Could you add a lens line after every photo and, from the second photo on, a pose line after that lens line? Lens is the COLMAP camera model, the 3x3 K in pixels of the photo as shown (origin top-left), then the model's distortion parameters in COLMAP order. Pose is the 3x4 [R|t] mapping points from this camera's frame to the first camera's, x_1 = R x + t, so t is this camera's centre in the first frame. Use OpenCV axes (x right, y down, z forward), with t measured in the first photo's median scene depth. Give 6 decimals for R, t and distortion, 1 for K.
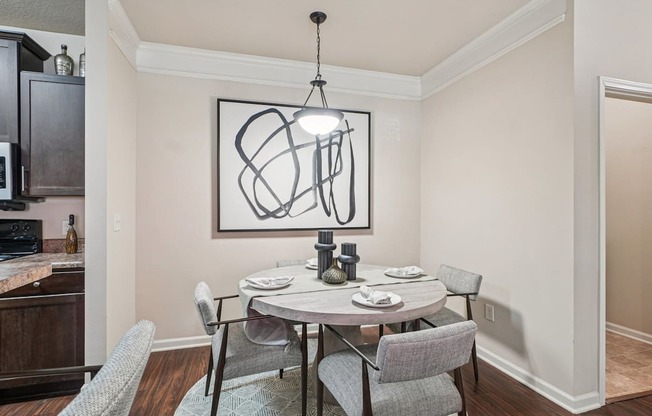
lens RADIAL K [[323.9, 0, 326.0], [0, 323.9, 208.0], [0, 0, 1]] dist [-0.001653, -0.000141]
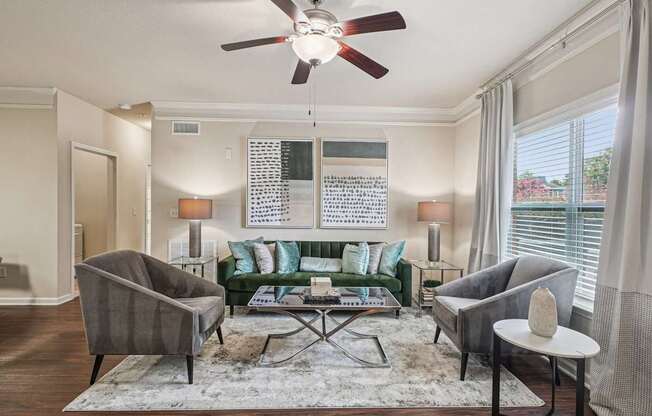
lens RADIAL K [[323.9, 0, 326.0], [0, 323.9, 208.0], [0, 0, 1]] dist [-0.001653, -0.000141]
pose [[0.221493, -0.015226, 0.975043, -0.761128], [-0.016443, 0.999678, 0.019346, -0.050711], [-0.975023, -0.020318, 0.221171, -0.987702]]
